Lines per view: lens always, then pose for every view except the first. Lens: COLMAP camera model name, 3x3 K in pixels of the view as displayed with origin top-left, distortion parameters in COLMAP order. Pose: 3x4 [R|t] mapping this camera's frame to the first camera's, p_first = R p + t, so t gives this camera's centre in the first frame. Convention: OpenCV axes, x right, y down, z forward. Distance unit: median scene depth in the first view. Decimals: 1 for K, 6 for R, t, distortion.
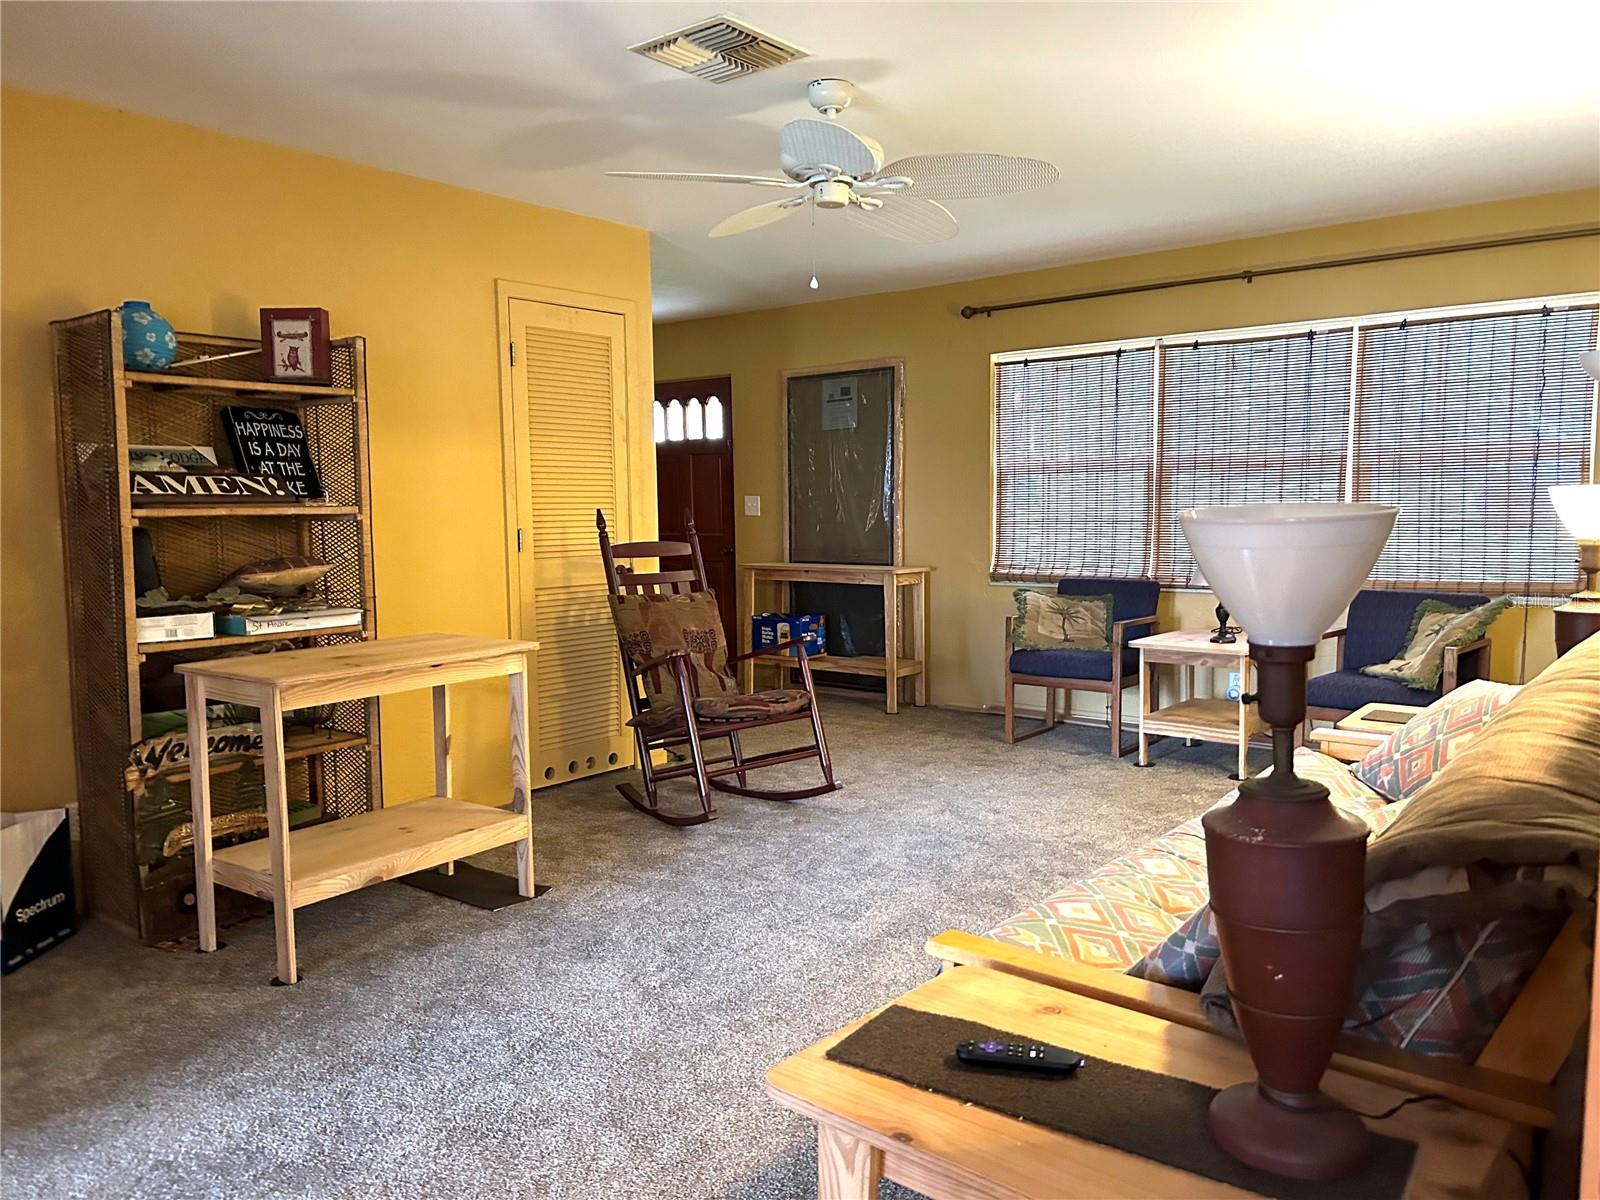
lens RADIAL K [[1202.1, 0, 791.9], [0, 1202.1, 609.1], [0, 0, 1]] dist [0.063310, -0.082830]
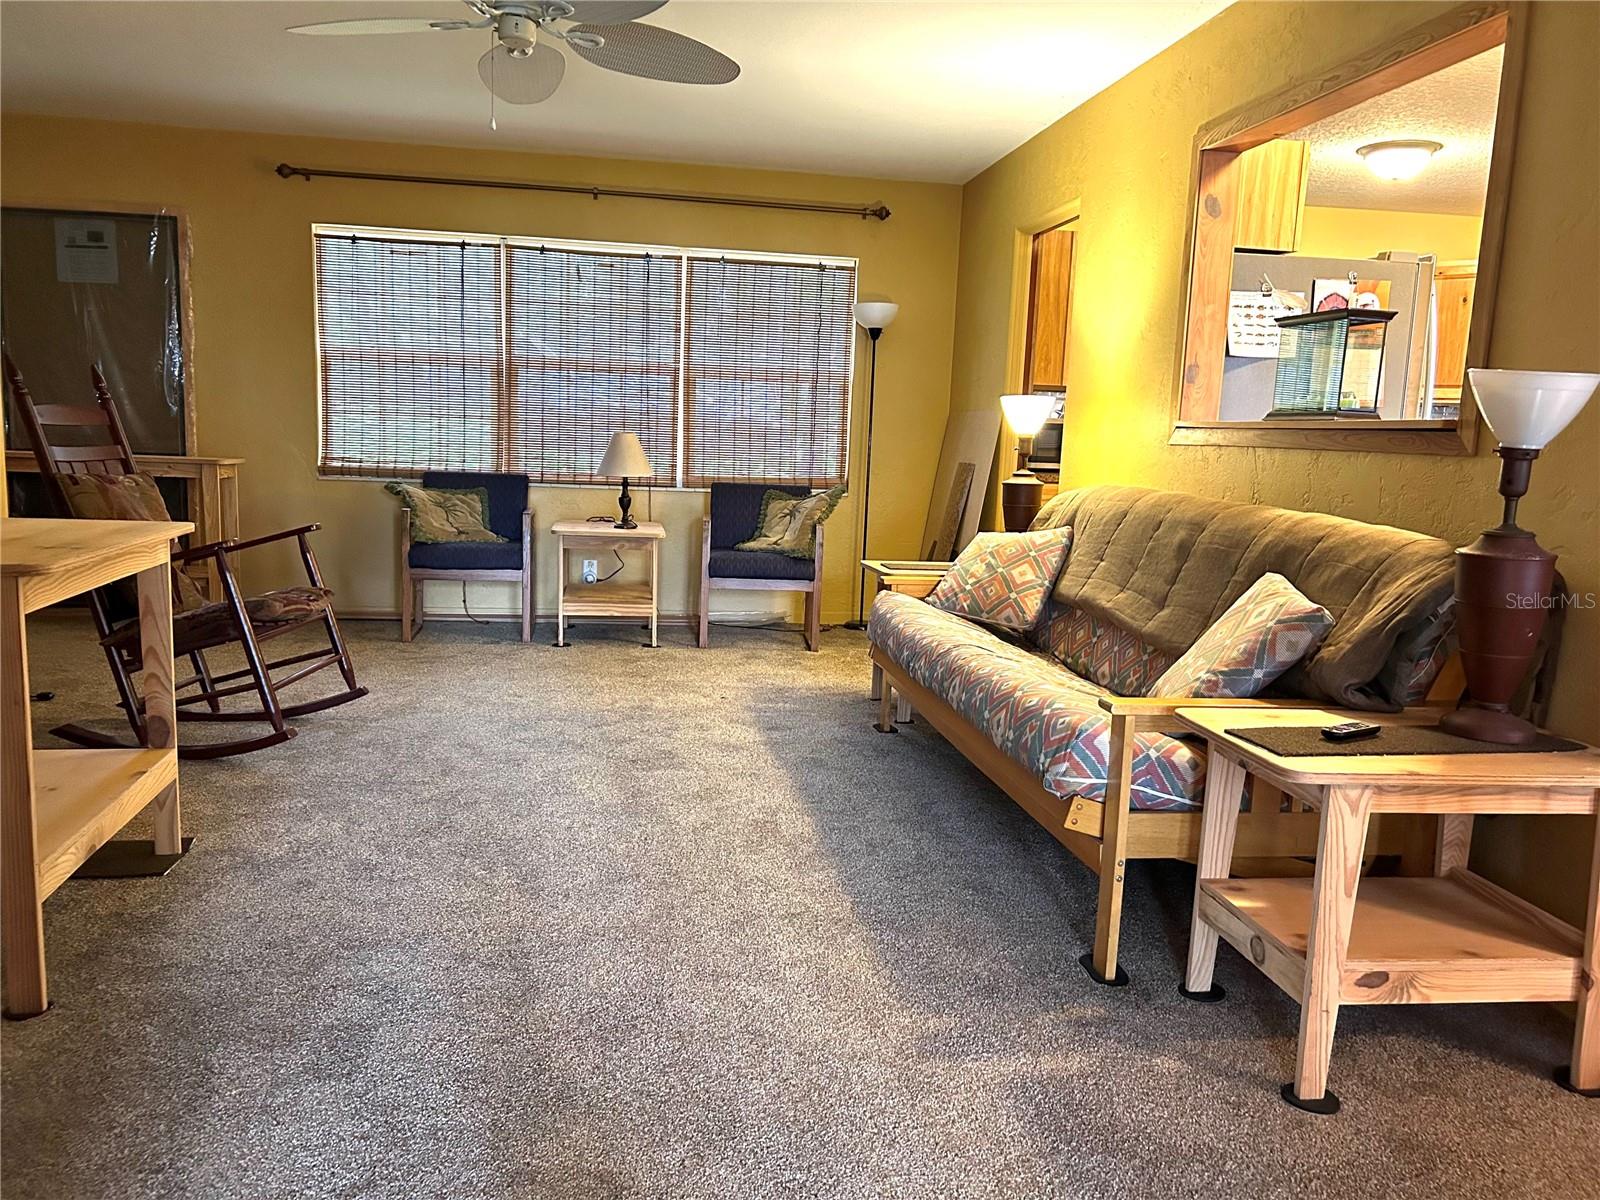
lens RADIAL K [[1212.2, 0, 803.3], [0, 1212.2, 613.3], [0, 0, 1]] dist [0.071363, -0.091459]
pose [[0.662779, -0.071839, 0.745361, -0.348256], [0.022158, 0.996833, 0.076373, 0.021990], [-0.748487, -0.034103, 0.662272, 0.122382]]
